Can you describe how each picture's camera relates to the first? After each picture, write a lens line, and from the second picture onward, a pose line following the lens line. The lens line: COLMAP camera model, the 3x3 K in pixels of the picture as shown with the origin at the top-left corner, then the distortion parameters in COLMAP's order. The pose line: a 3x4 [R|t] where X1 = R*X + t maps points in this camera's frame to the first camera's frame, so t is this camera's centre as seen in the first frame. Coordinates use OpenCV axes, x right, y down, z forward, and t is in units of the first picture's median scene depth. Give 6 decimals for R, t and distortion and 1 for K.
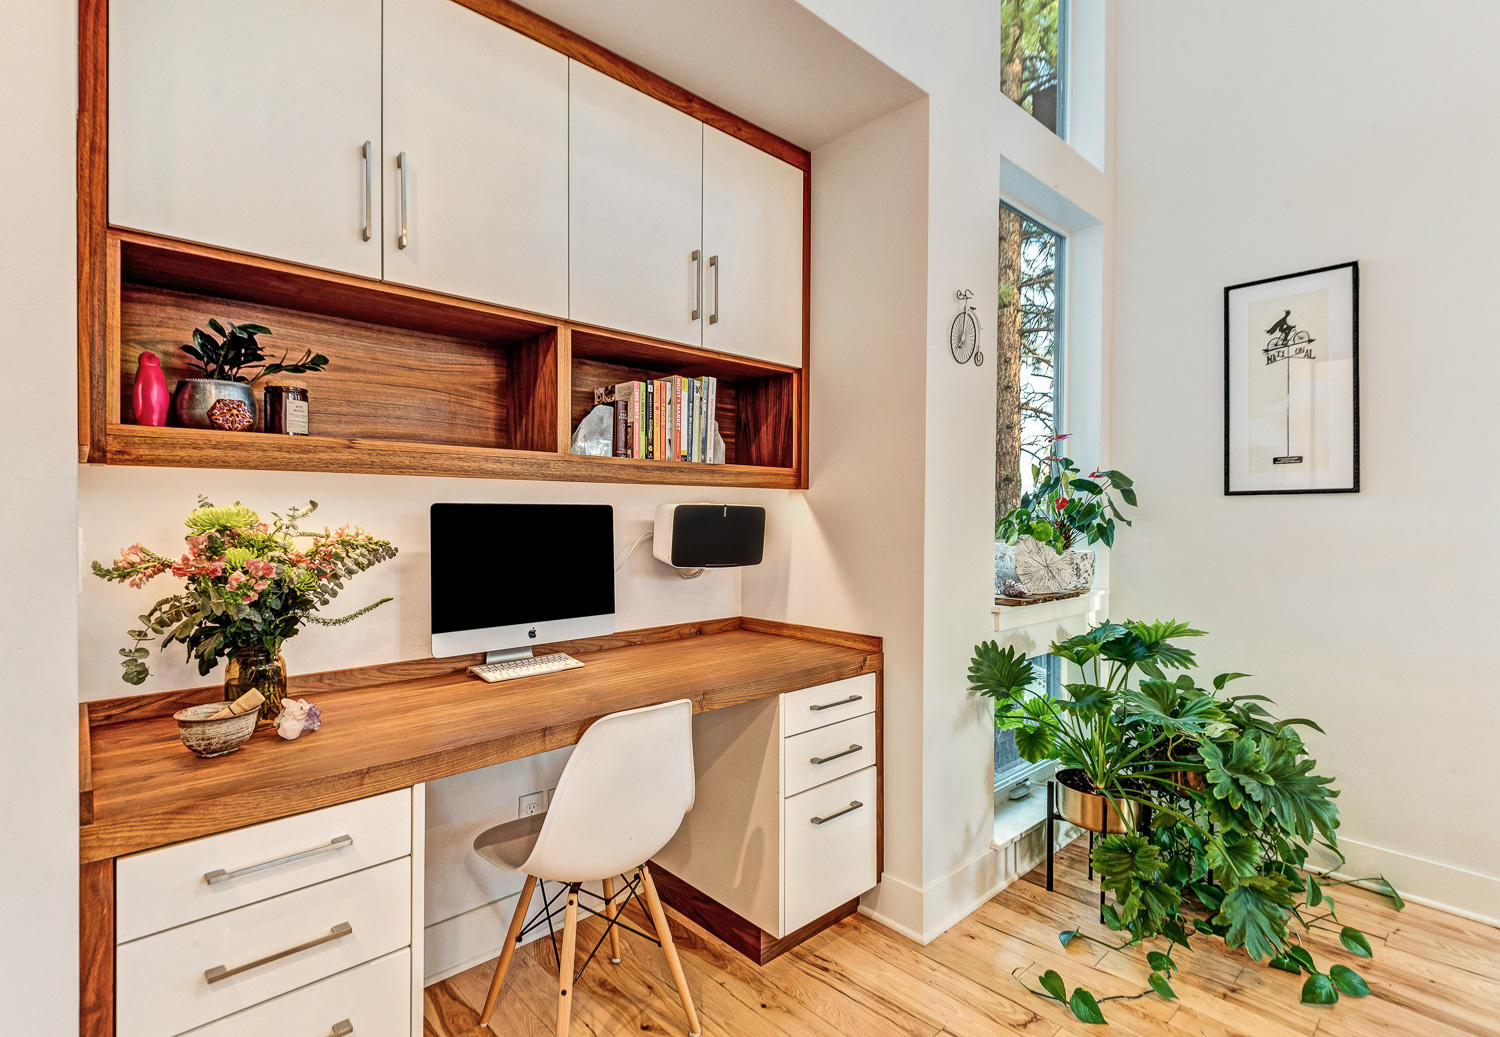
lens RADIAL K [[719.0, 0, 725.2], [0, 719.0, 513.3], [0, 0, 1]] dist [0.003413, -0.001091]
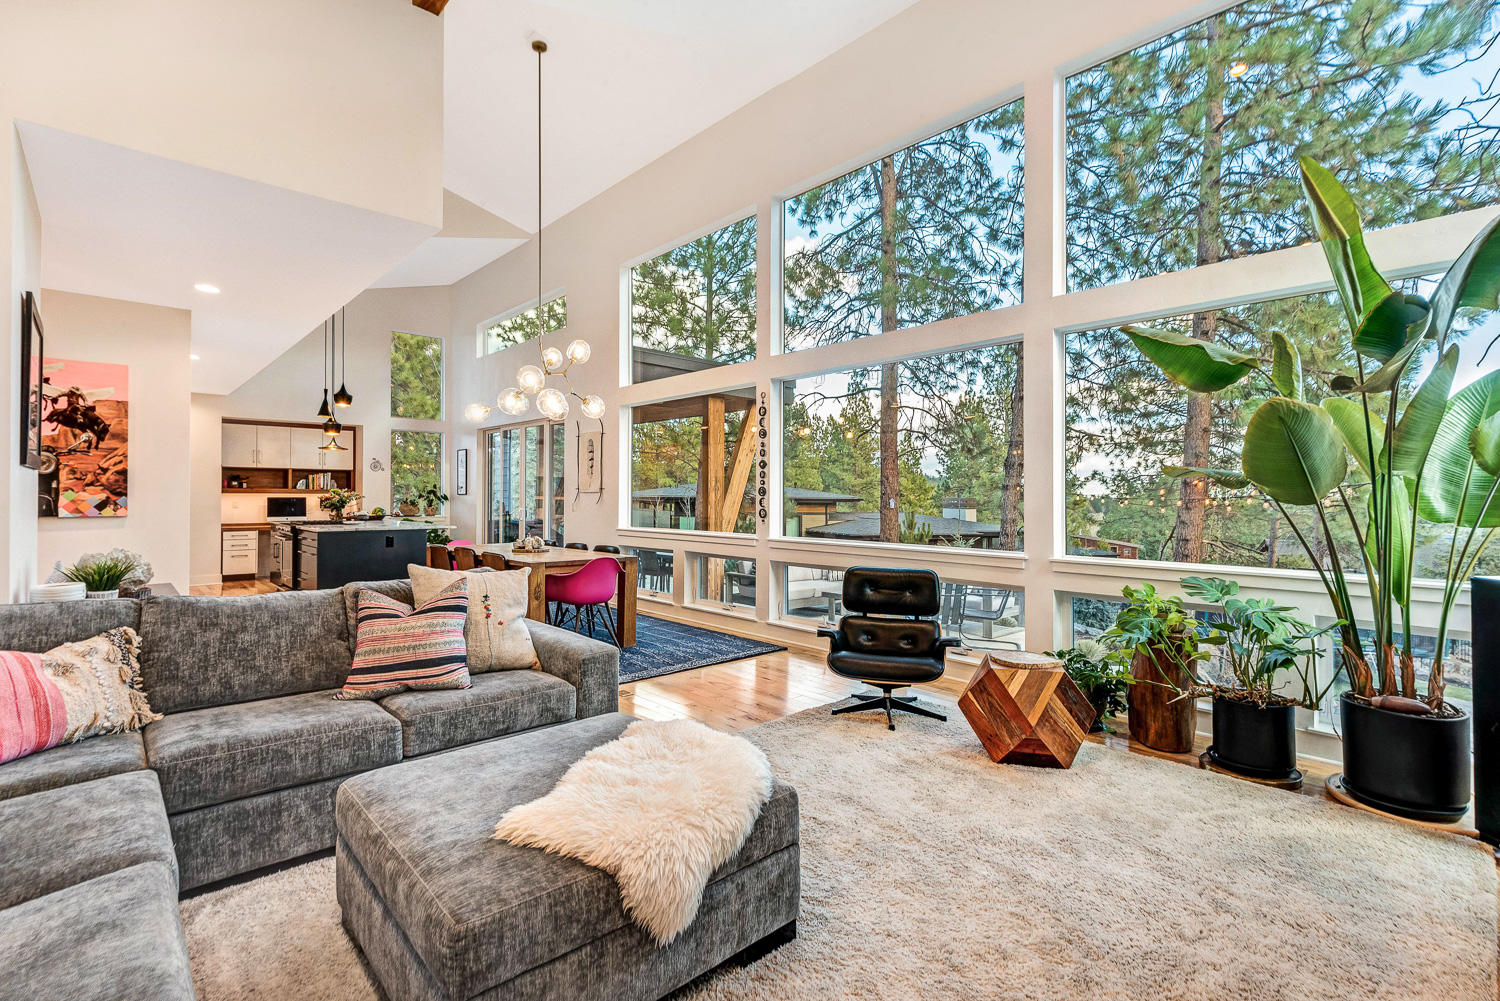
lens RADIAL K [[690.9, 0, 749.3], [0, 690.9, 494.2], [0, 0, 1]] dist [0.021581, -0.011617]
pose [[0.999920, 0.004896, 0.011684, 3.727235], [-0.004923, 0.999985, 0.002266, -0.074097], [-0.011673, -0.002323, 0.999929, -5.142150]]
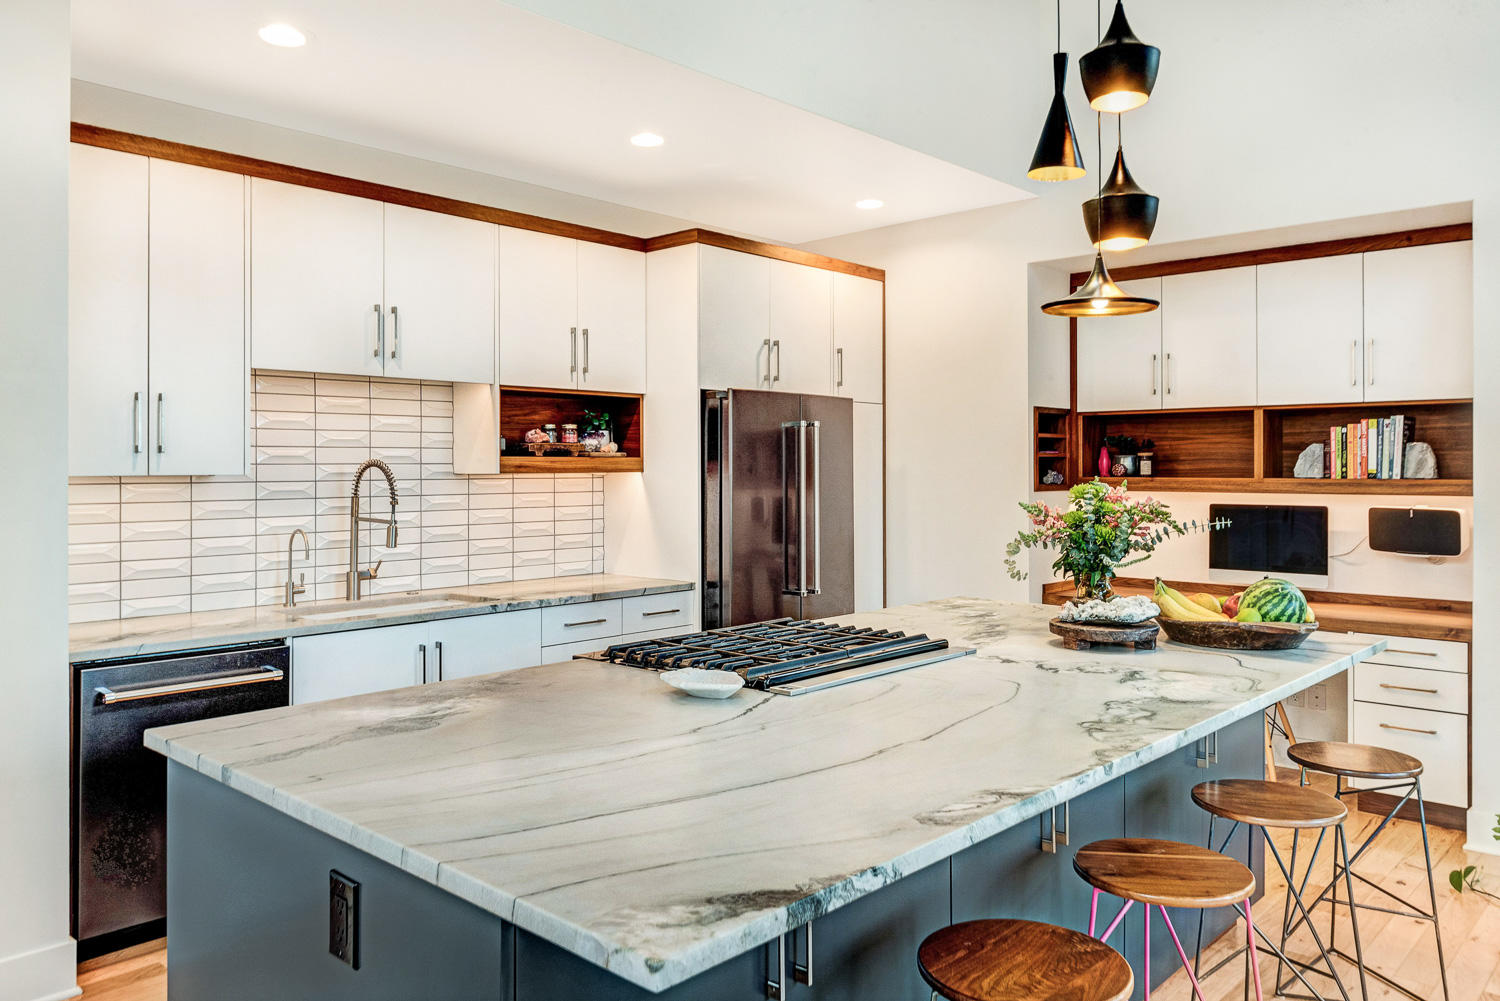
lens RADIAL K [[1103.8, 0, 746.1], [0, 1103.8, 464.8], [0, 0, 1]] dist [0.007006, -0.001357]
pose [[0.086677, -0.000051, -0.996236, 2.461902], [0.005500, 0.999985, 0.000427, -0.126655], [0.996221, -0.005516, 0.086676, -0.540802]]
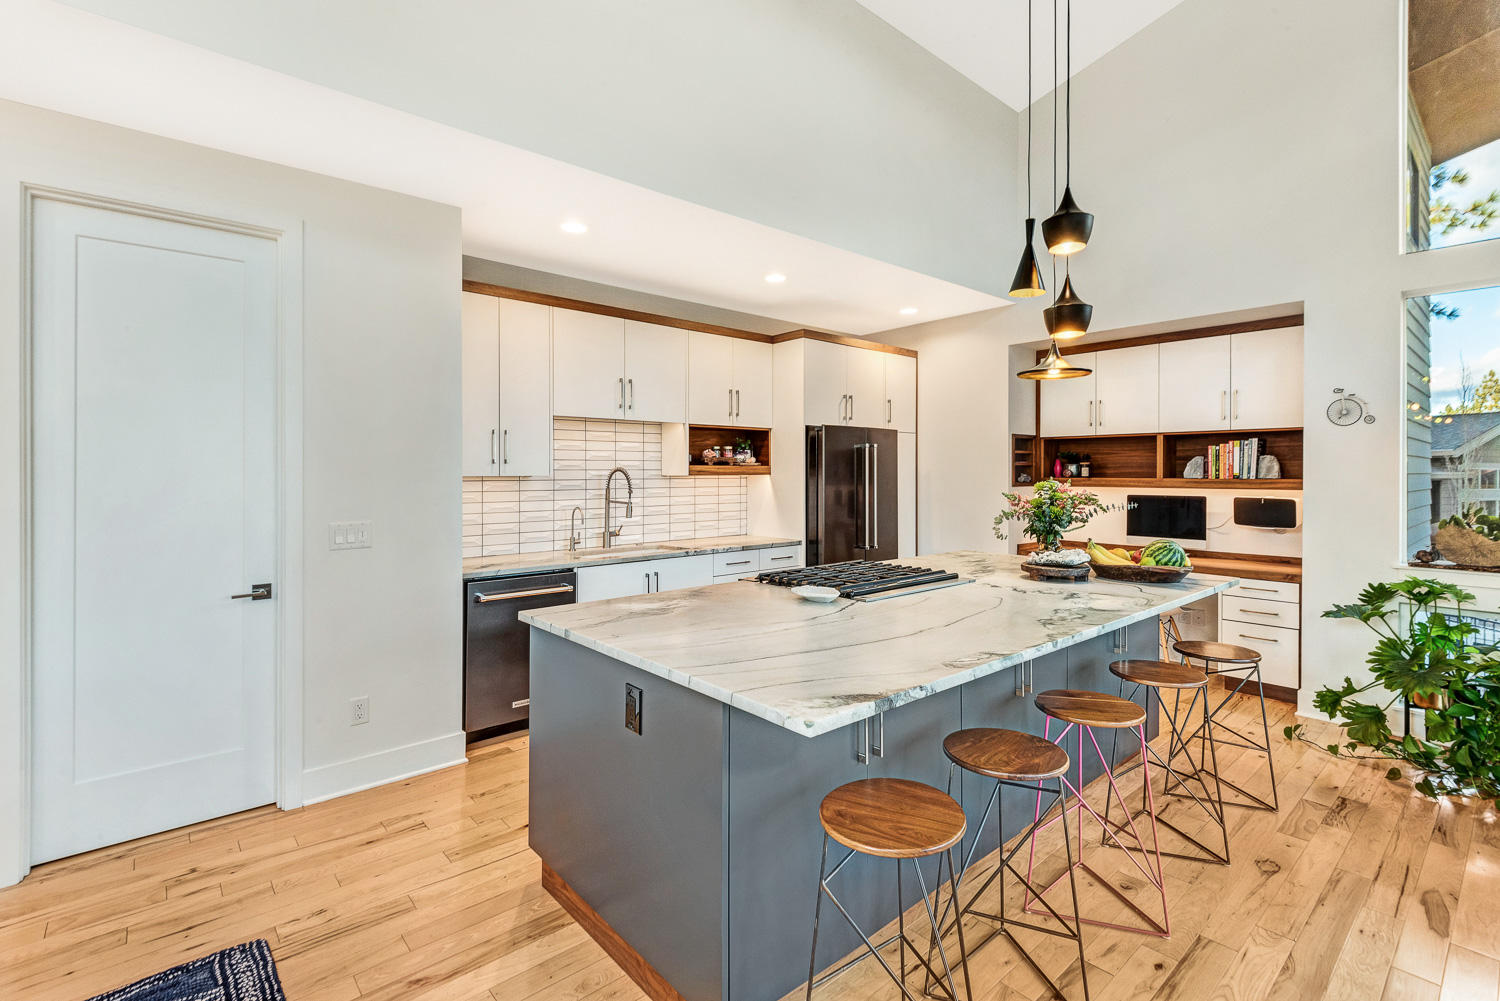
lens RADIAL K [[690.9, 0, 751.2], [0, 690.9, 478.8], [0, 0, 1]] dist [0.021581, -0.011617]
pose [[-0.018639, 0.011147, -0.999764, 2.597268], [0.006014, 0.999921, 0.011037, -0.123802], [0.999808, -0.005807, -0.018704, -0.587313]]
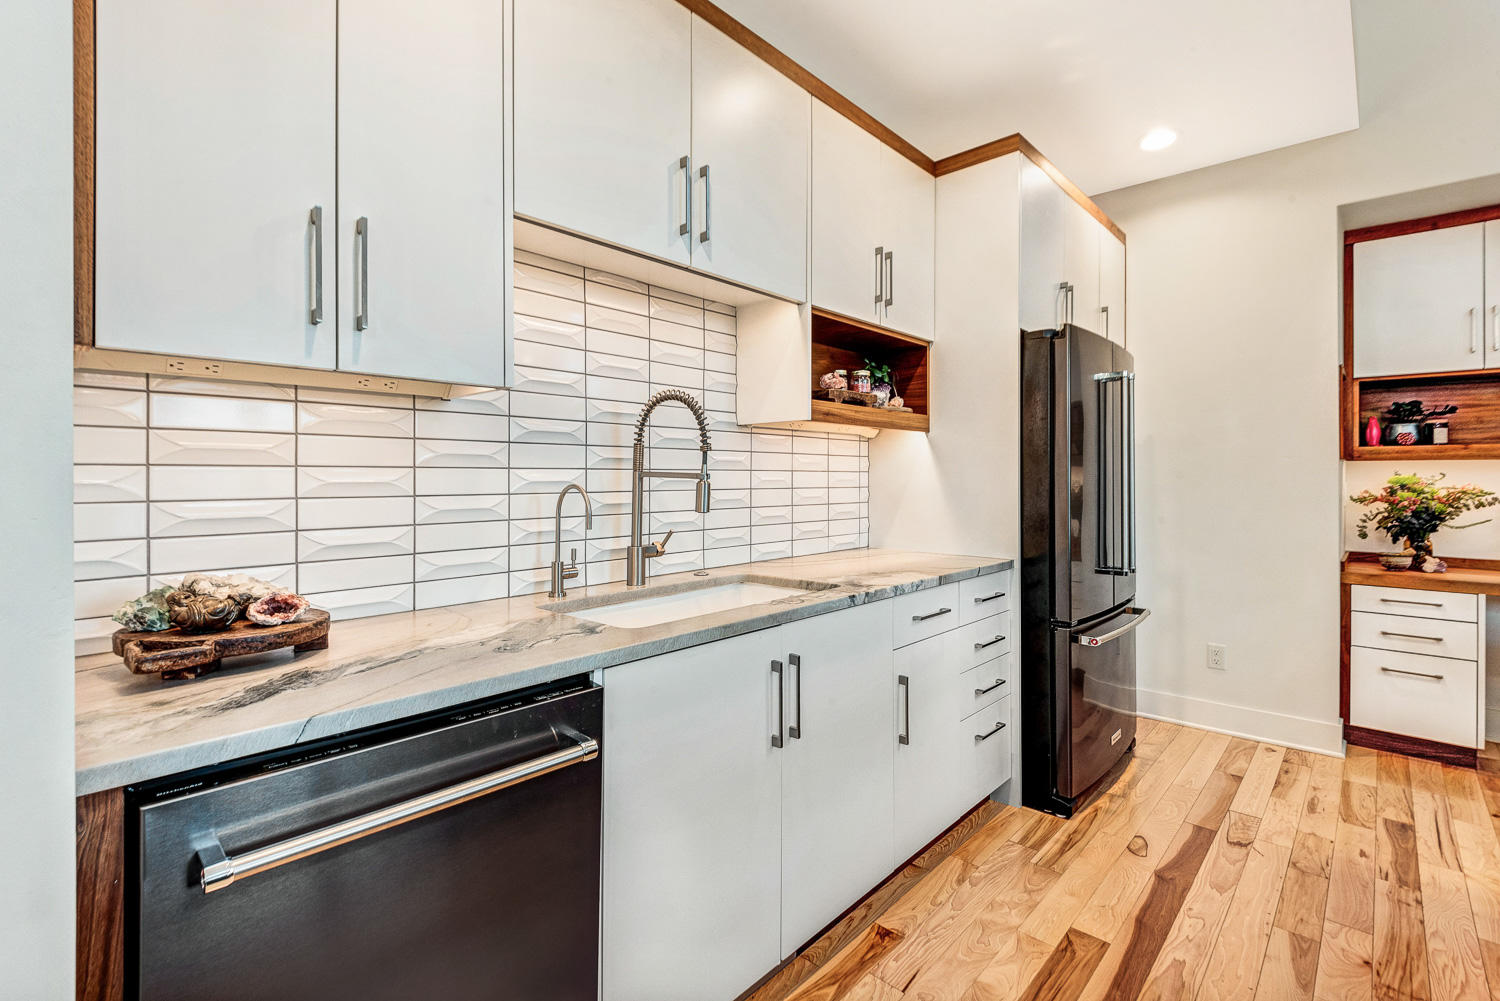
lens RADIAL K [[690.9, 0, 759.0], [0, 690.9, 480.8], [0, 0, 1]] dist [0.021581, -0.011617]
pose [[0.099719, 0.007459, -0.994988, 1.117553], [0.001868, 0.999969, 0.007683, -0.011238], [0.995014, -0.002625, 0.099702, -1.093391]]
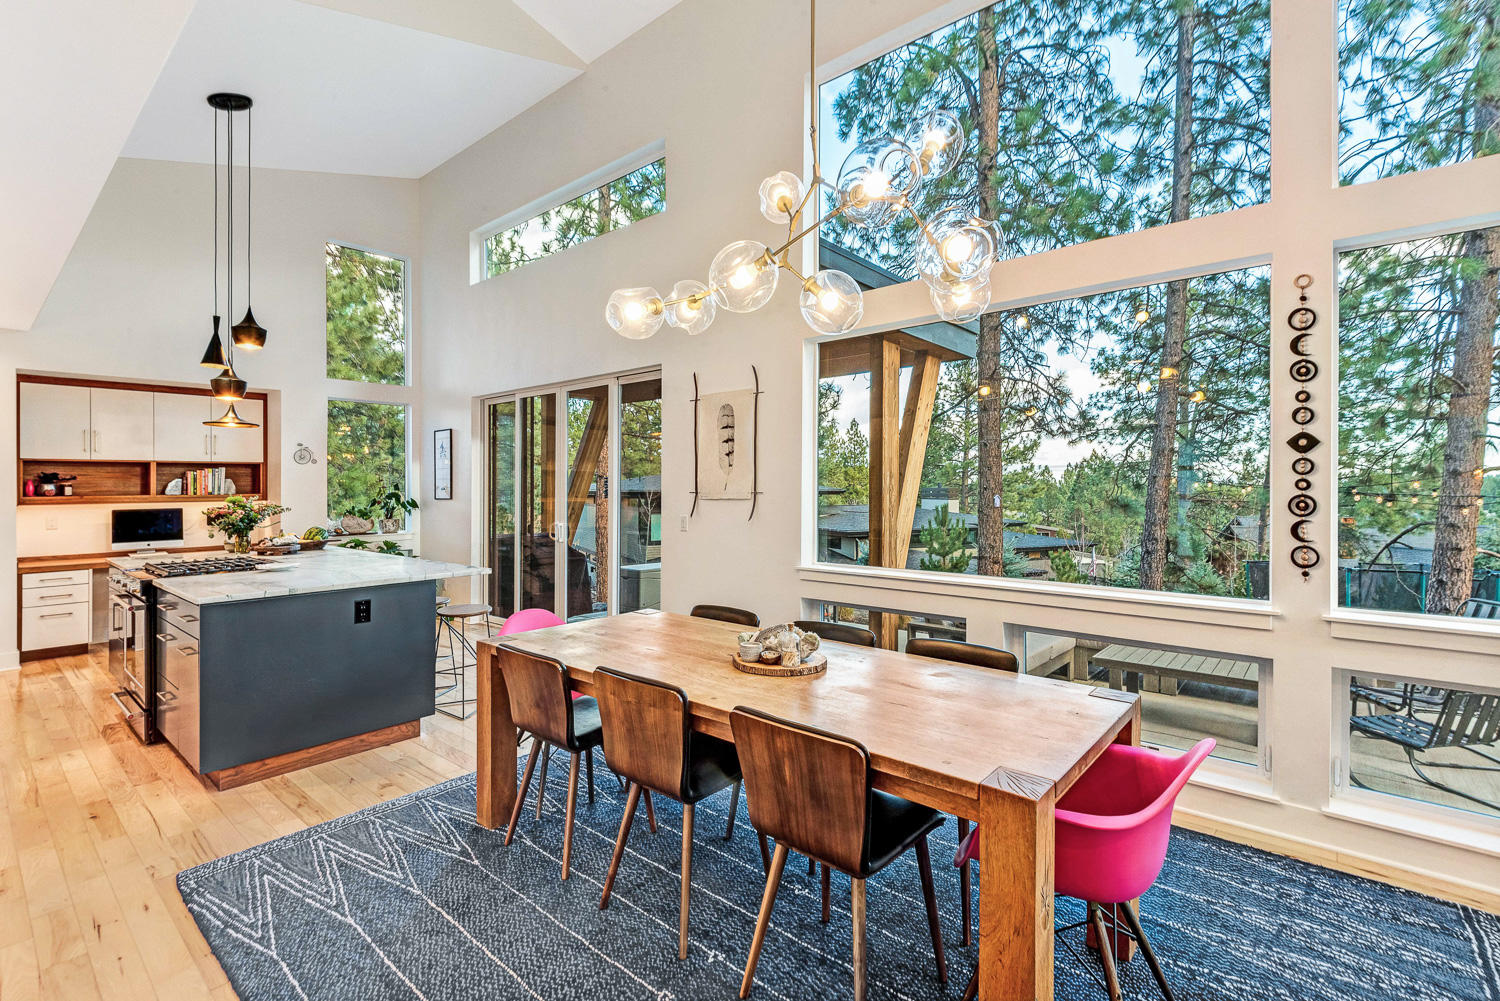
lens RADIAL K [[690.9, 0, 748.4], [0, 690.9, 481.1], [0, 0, 1]] dist [0.021581, -0.011617]
pose [[0.993117, -0.004793, 0.117031, 2.444015], [0.005073, 0.999985, -0.002090, -0.136294], [-0.117019, 0.002669, 0.993126, -2.991301]]
